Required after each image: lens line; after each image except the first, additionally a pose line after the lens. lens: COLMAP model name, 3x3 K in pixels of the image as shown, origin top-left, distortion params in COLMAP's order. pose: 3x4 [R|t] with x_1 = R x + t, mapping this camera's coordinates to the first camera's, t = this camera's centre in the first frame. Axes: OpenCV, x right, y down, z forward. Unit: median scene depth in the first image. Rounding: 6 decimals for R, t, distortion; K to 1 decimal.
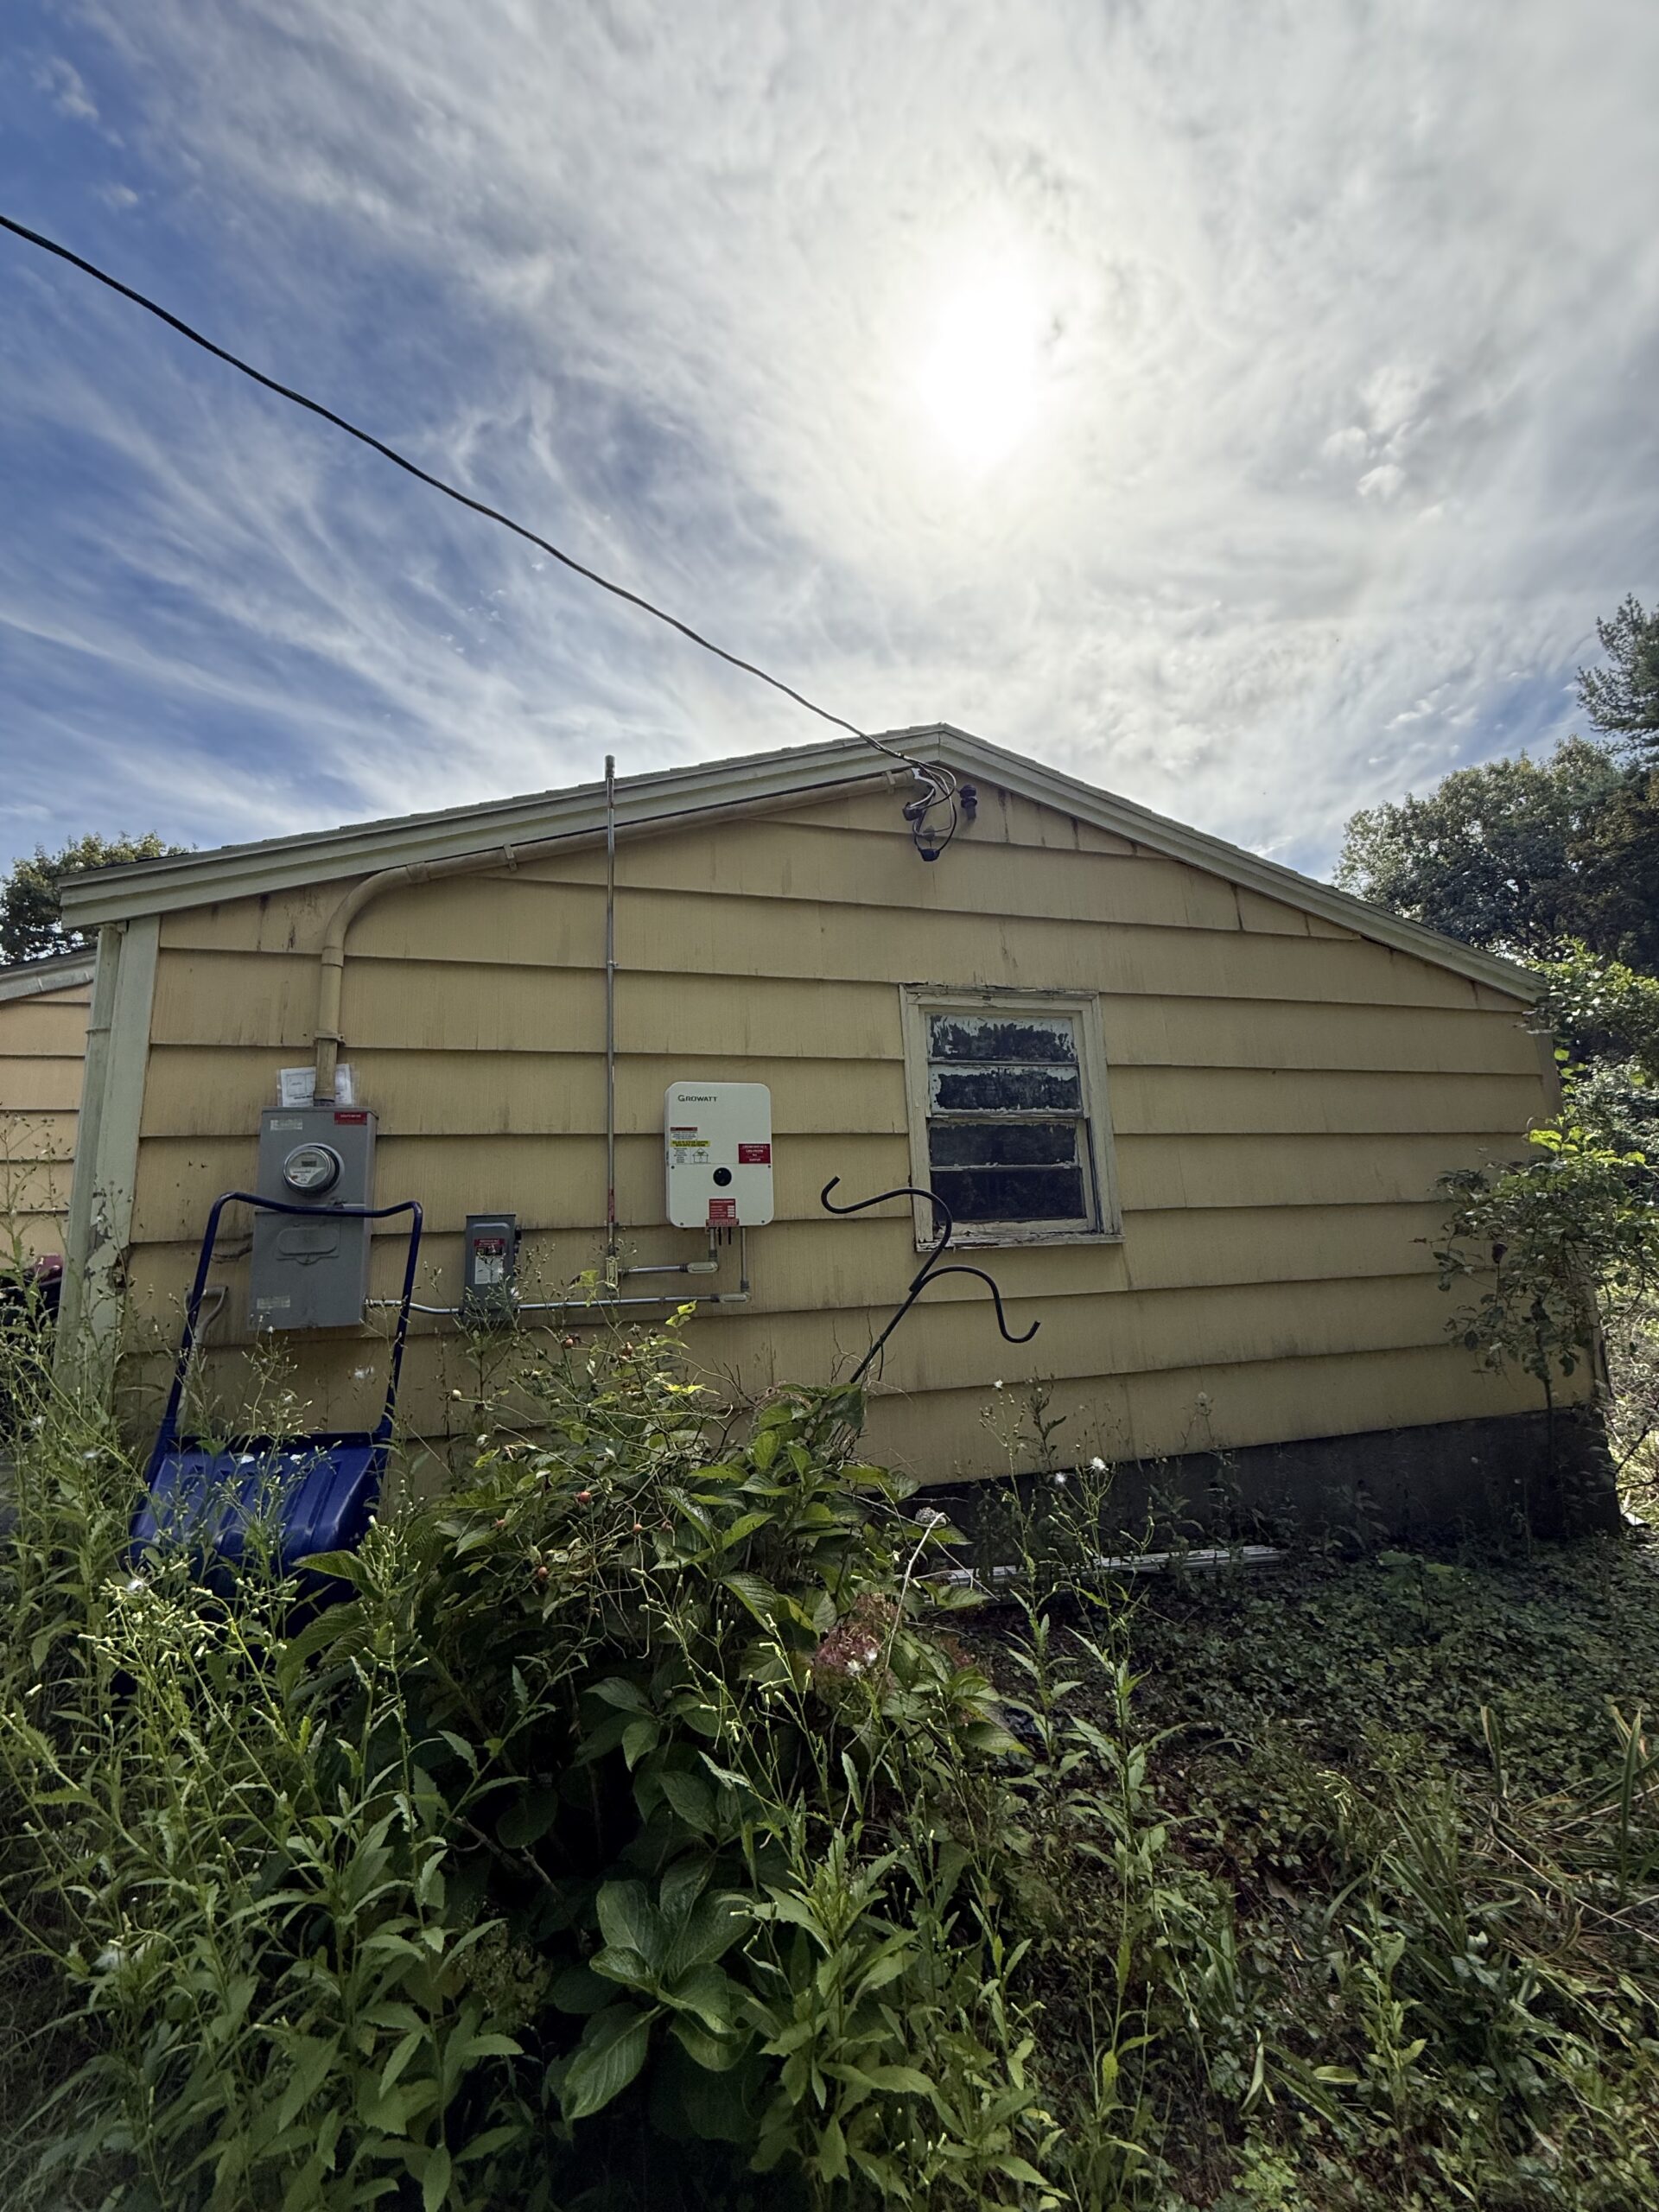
lens RADIAL K [[877.4, 0, 827.3], [0, 877.4, 1102.6], [0, 0, 1]] dist [0.000277, -0.000590]
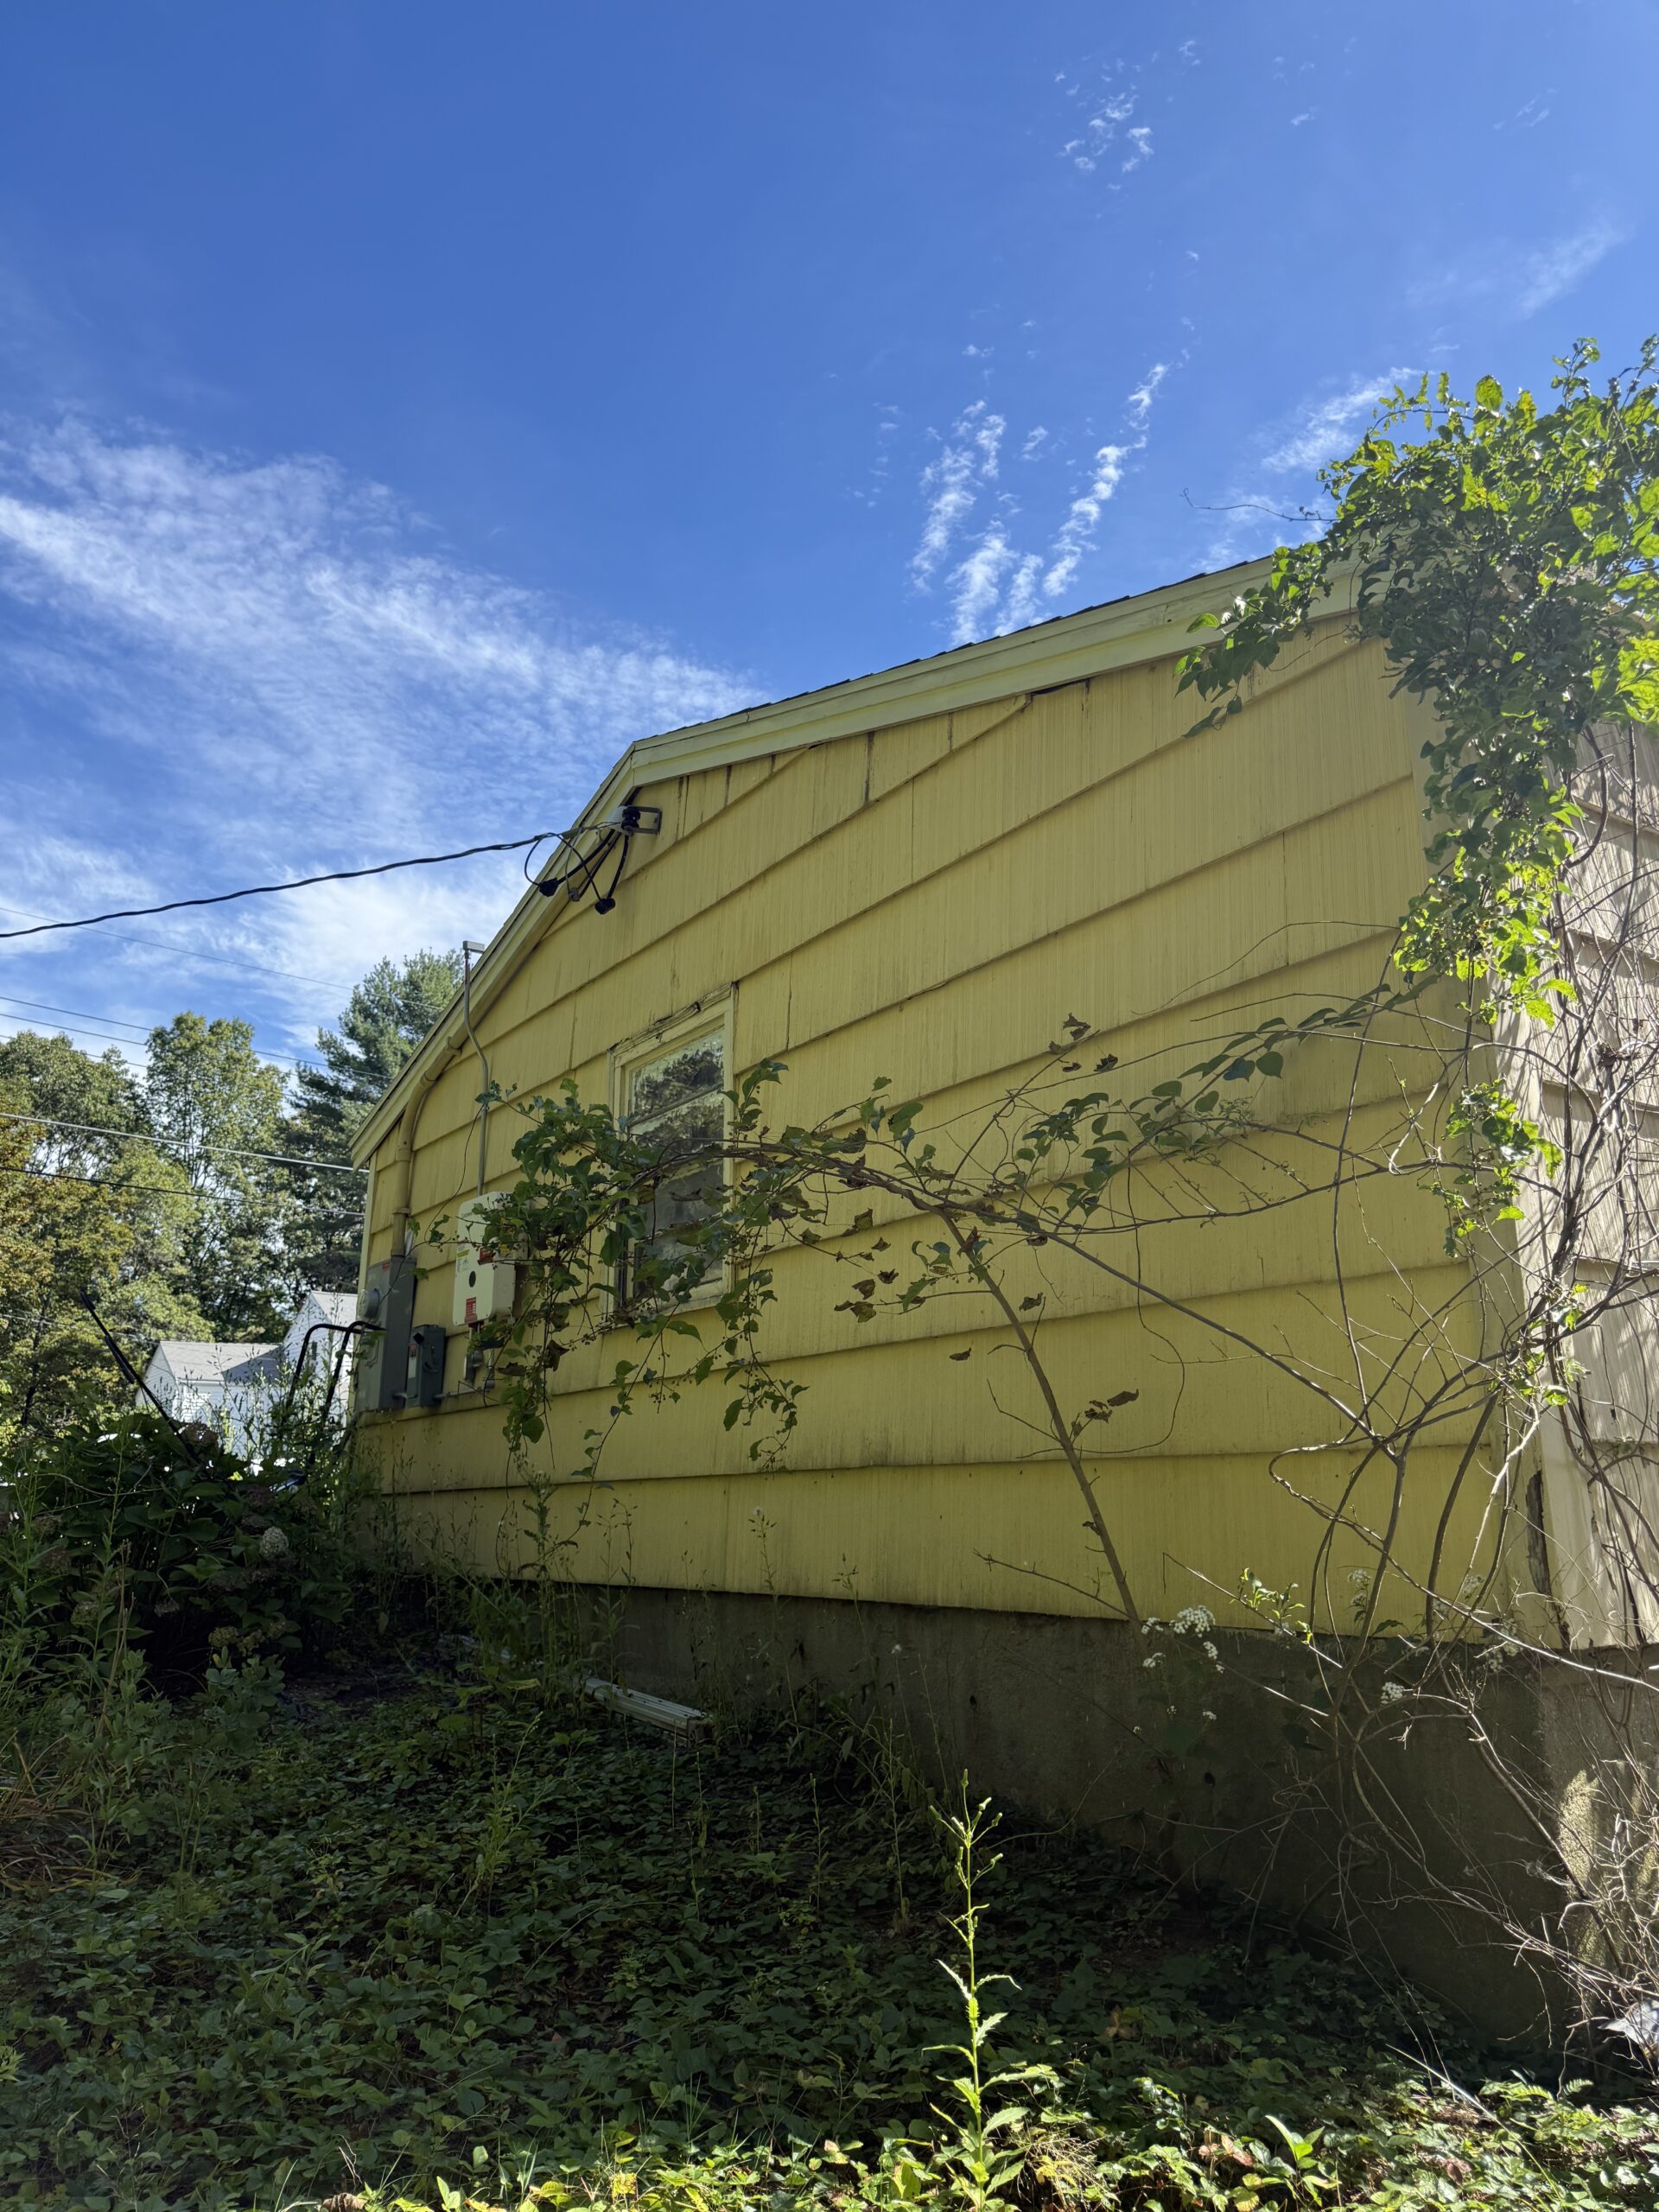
lens RADIAL K [[1504.2, 0, 817.6], [0, 1504.2, 1112.5], [0, 0, 1]] dist [0.042120, -0.060765]
pose [[0.325366, -0.201607, -0.923846, 1.560900], [0.162793, 0.974362, -0.155298, 0.206658], [0.931469, -0.099867, 0.349845, 0.607222]]
